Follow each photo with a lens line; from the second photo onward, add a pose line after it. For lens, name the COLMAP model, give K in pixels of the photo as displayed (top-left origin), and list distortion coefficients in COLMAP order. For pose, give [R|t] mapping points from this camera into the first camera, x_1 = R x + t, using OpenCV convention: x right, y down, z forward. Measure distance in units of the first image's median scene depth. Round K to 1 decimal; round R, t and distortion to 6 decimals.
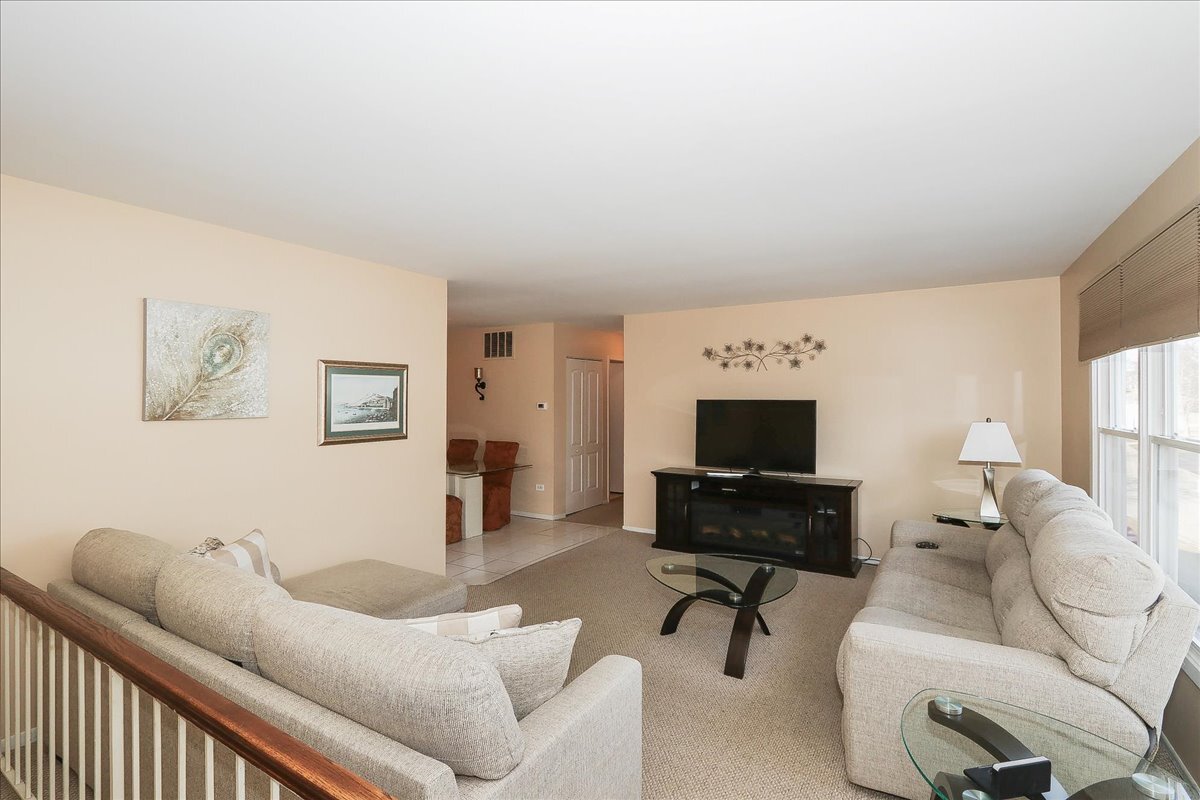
lens RADIAL K [[549.5, 0, 597.8], [0, 549.5, 400.1], [0, 0, 1]] dist [-0.001363, -0.000177]
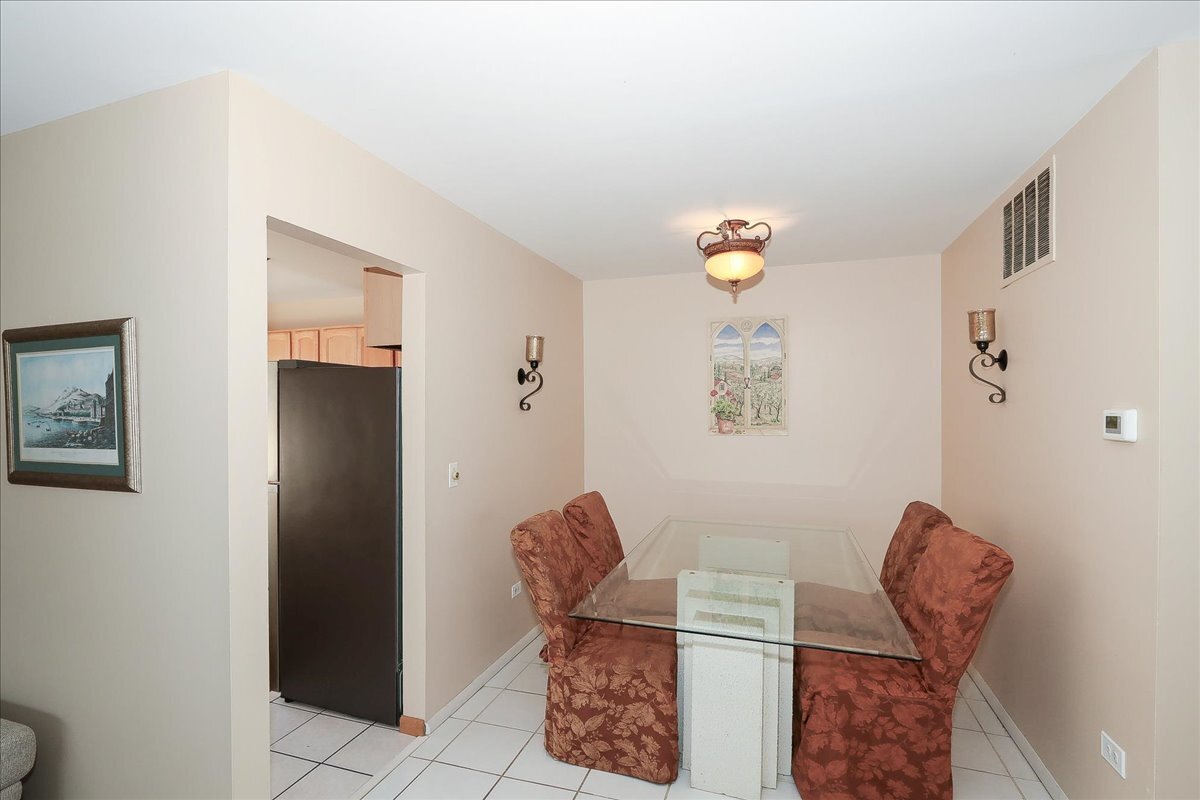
lens RADIAL K [[549.5, 0, 597.0], [0, 549.5, 409.0], [0, 0, 1]] dist [-0.001363, -0.000177]
pose [[0.212305, 0.003734, -0.977196, 0.148482], [0.001838, 0.999989, 0.004221, 0.005005], [0.977202, -0.002692, 0.212296, 1.291457]]
